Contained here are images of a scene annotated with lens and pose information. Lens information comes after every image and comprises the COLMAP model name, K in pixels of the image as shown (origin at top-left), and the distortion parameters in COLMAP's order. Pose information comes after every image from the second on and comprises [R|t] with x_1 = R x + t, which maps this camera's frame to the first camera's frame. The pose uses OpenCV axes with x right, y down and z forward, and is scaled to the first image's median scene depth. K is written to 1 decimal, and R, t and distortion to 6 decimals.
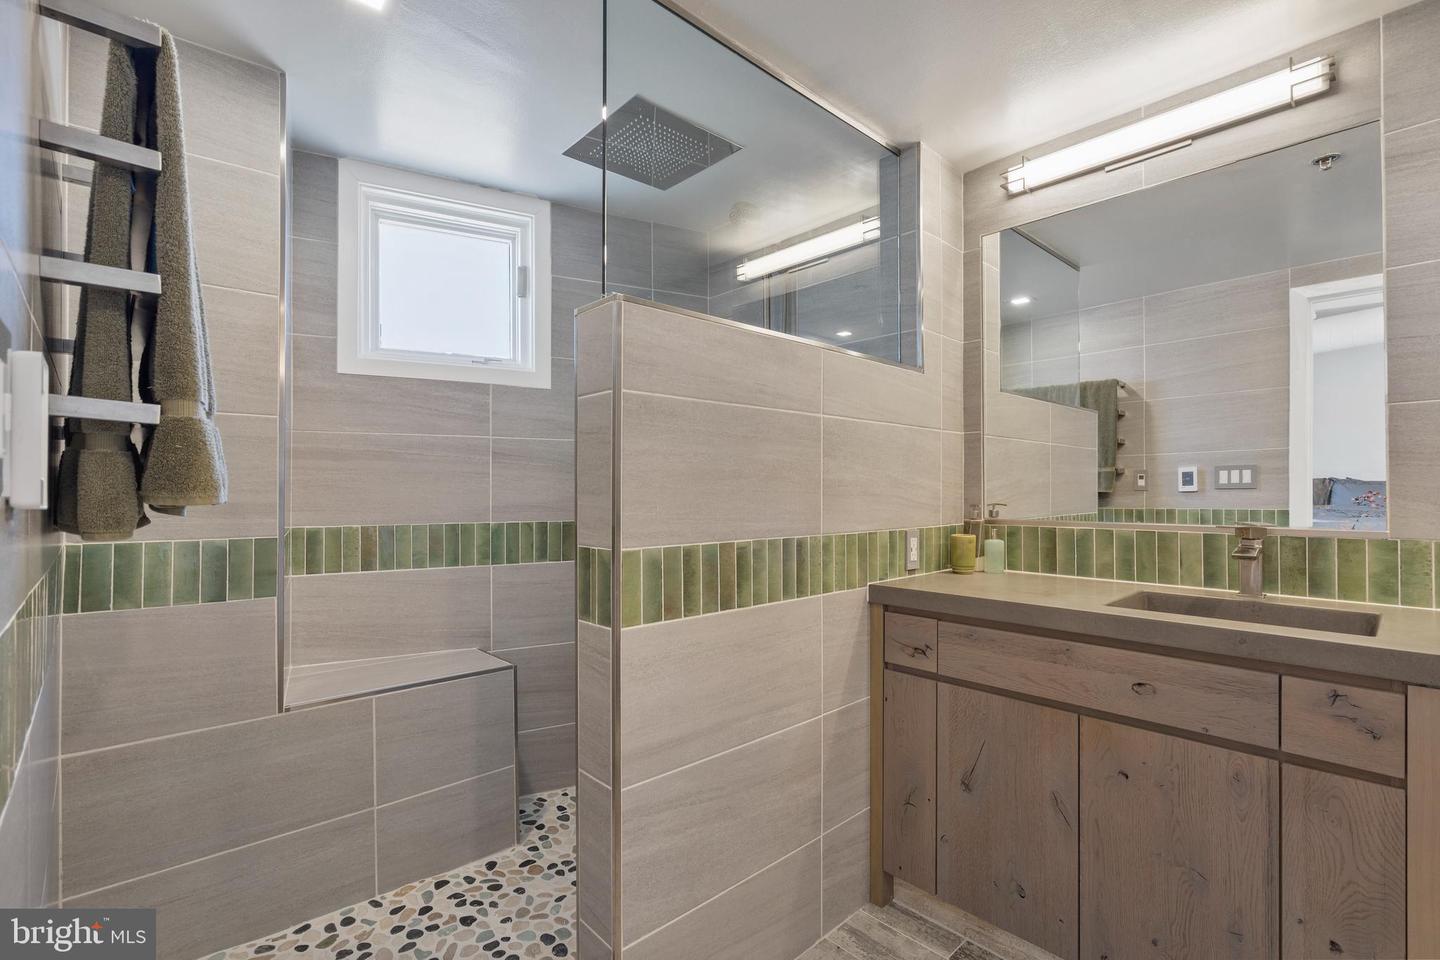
lens RADIAL K [[653.7, 0, 716.2], [0, 653.7, 481.8], [0, 0, 1]] dist [-0.004126, 0.002374]
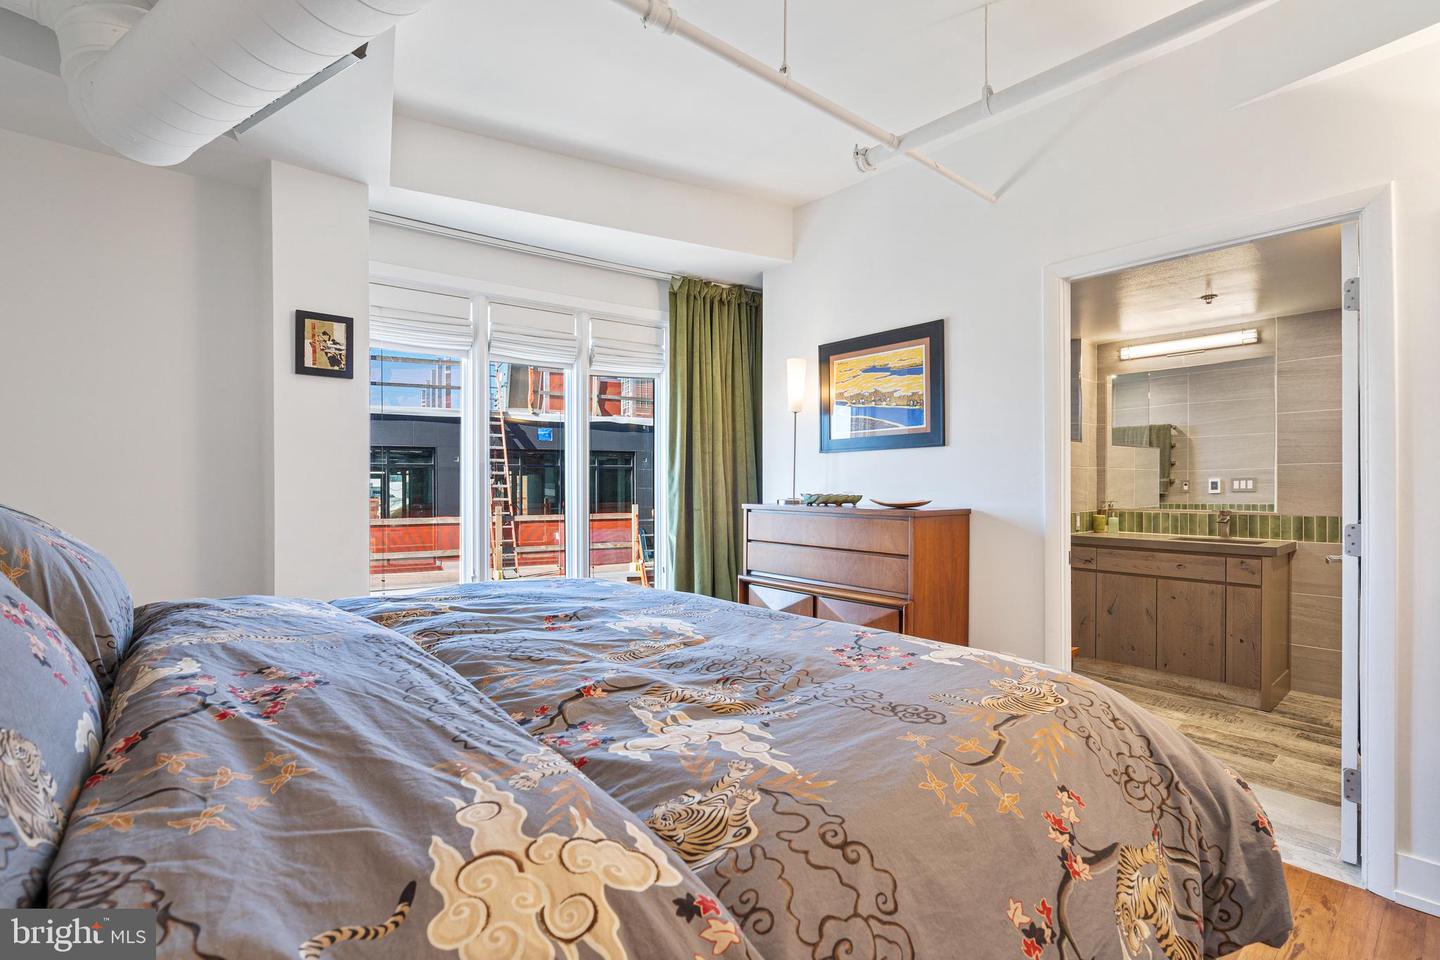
lens RADIAL K [[653.7, 0, 717.7], [0, 653.7, 481.8], [0, 0, 1]] dist [-0.004126, 0.002374]
pose [[0.998548, 0.000300, -0.053874, -0.787275], [0.000239, 0.999950, 0.009997, -0.053879], [0.053874, -0.009995, 0.998498, -1.267987]]
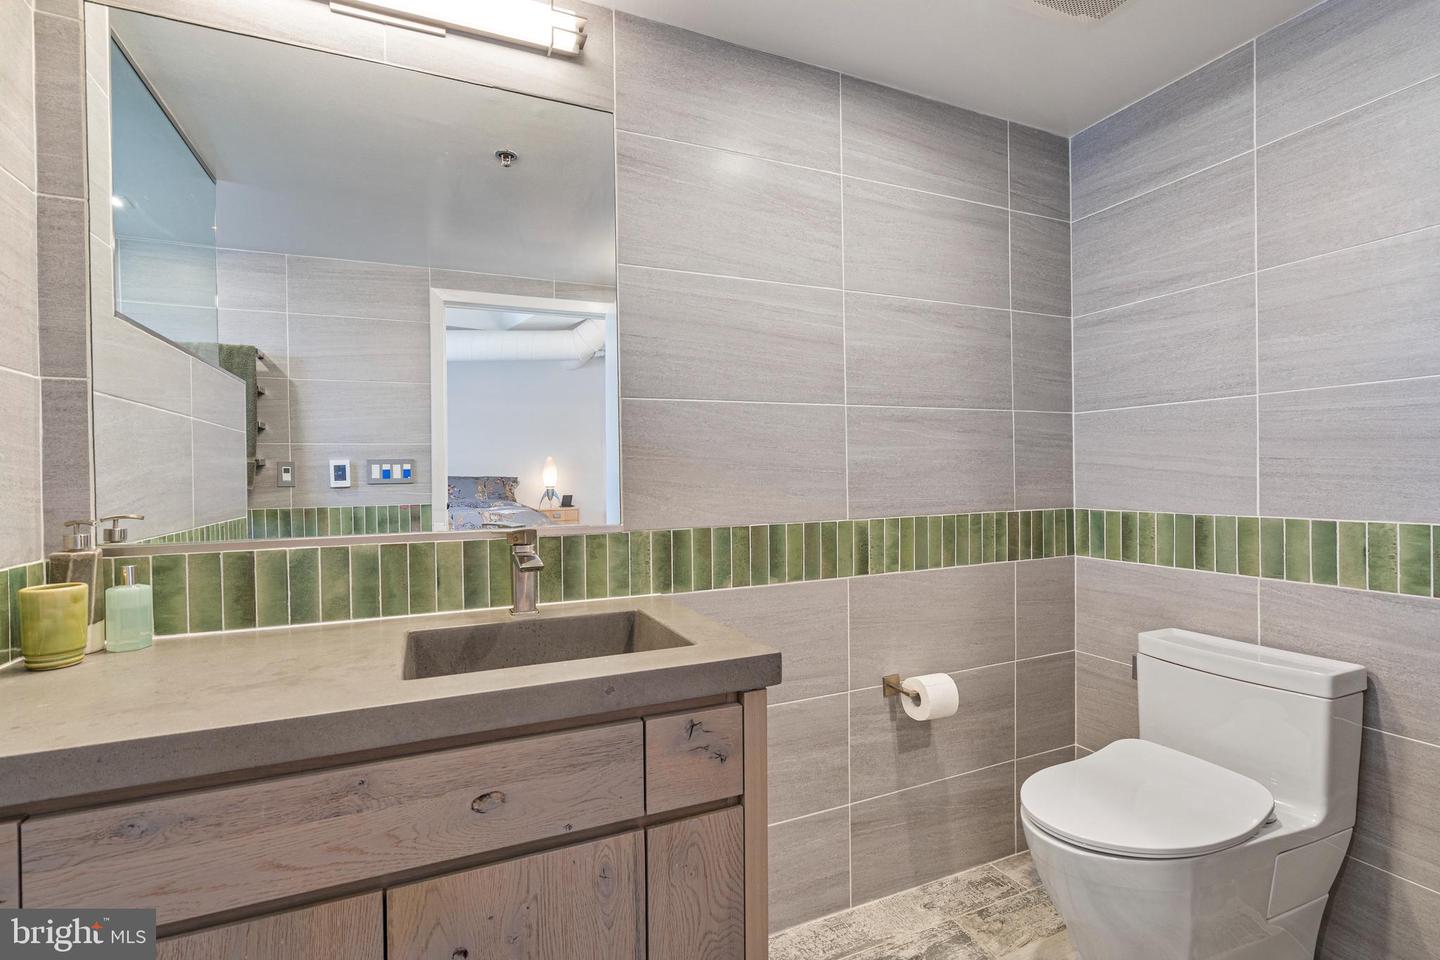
lens RADIAL K [[653.7, 0, 714.2], [0, 653.7, 484.7], [0, 0, 1]] dist [-0.004126, 0.002374]
pose [[0.332647, -0.013867, 0.942949, 0.086171], [0.001514, 0.999898, 0.014171, -0.000075], [-0.943050, -0.003287, 0.332634, 0.376769]]
